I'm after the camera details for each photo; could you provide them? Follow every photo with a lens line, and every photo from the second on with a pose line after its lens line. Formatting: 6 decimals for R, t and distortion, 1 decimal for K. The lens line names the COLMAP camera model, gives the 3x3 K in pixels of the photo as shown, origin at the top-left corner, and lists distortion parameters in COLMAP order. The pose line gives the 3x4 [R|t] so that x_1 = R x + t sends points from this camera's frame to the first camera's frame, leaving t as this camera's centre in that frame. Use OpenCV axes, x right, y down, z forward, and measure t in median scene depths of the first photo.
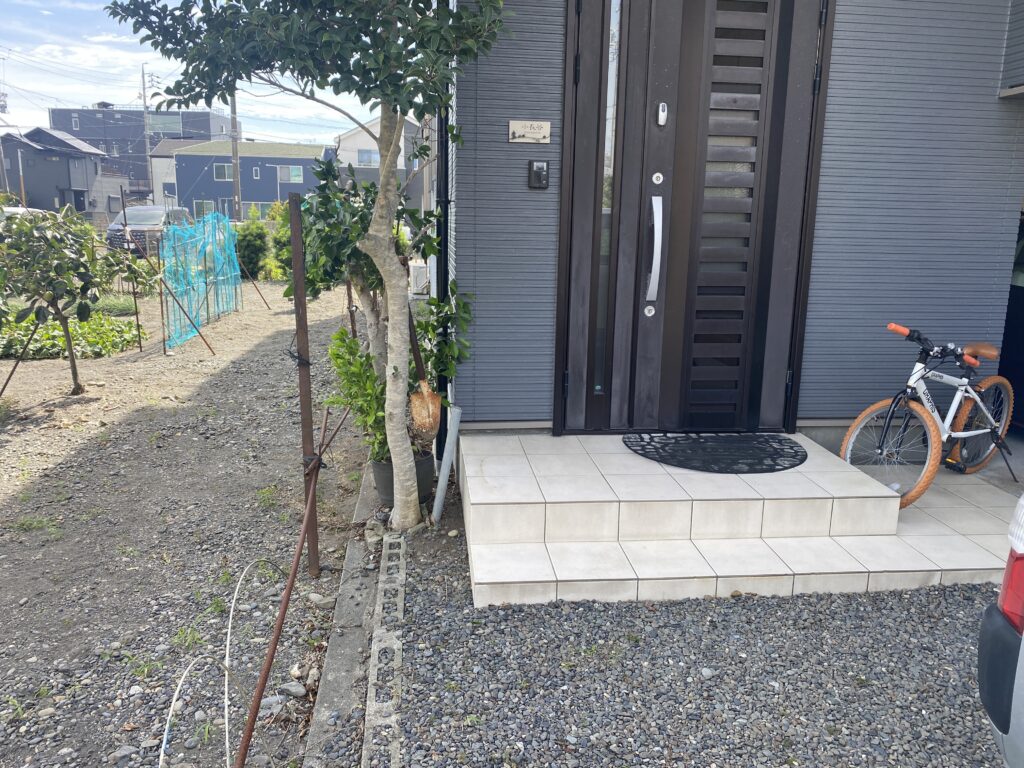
lens RADIAL K [[774.2, 0, 509.8], [0, 774.2, 378.4], [0, 0, 1]] dist [0.021081, -0.002103]
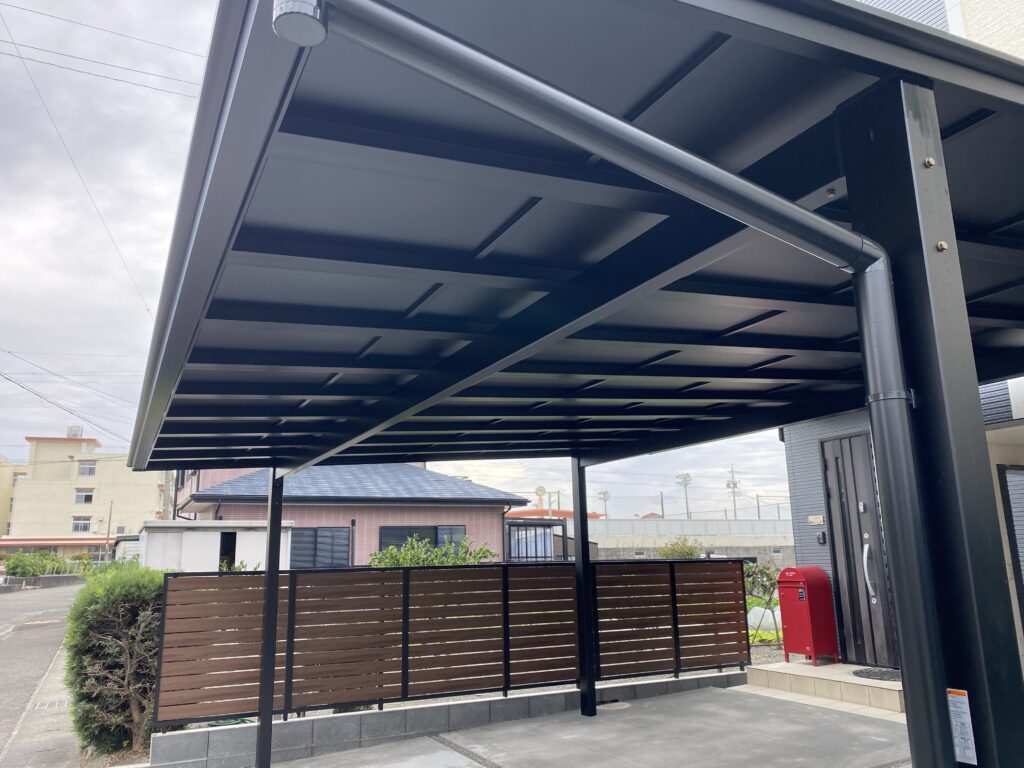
lens RADIAL K [[774.2, 0, 509.8], [0, 774.2, 378.4], [0, 0, 1]] dist [0.021081, -0.002103]
pose [[0.348016, -0.249812, -0.903592, 1.881967], [-0.170166, 0.931000, -0.322928, 0.194687], [0.921915, 0.266145, 0.281494, -0.611934]]
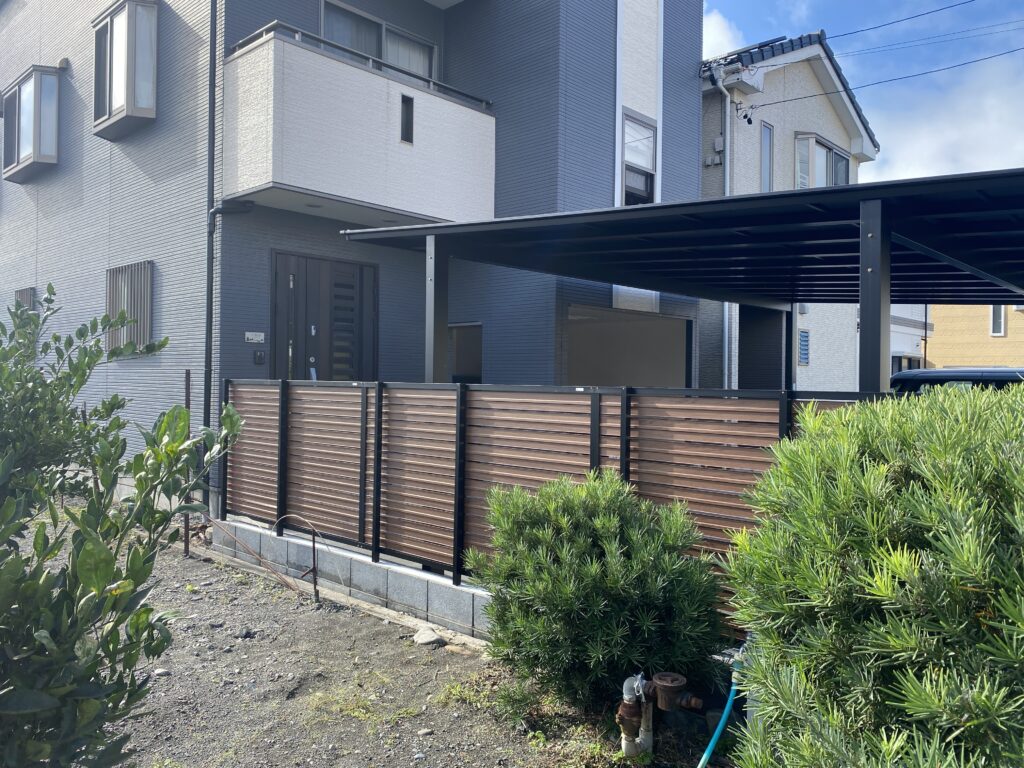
lens RADIAL K [[793.0, 0, 497.1], [0, 793.0, 363.0], [0, 0, 1]] dist [-0.003454, -0.002069]
pose [[0.776676, 0.002471, 0.629895, -0.775648], [0.127988, 0.978513, -0.161650, 0.164183], [-0.616760, 0.206168, 0.759672, -0.945534]]
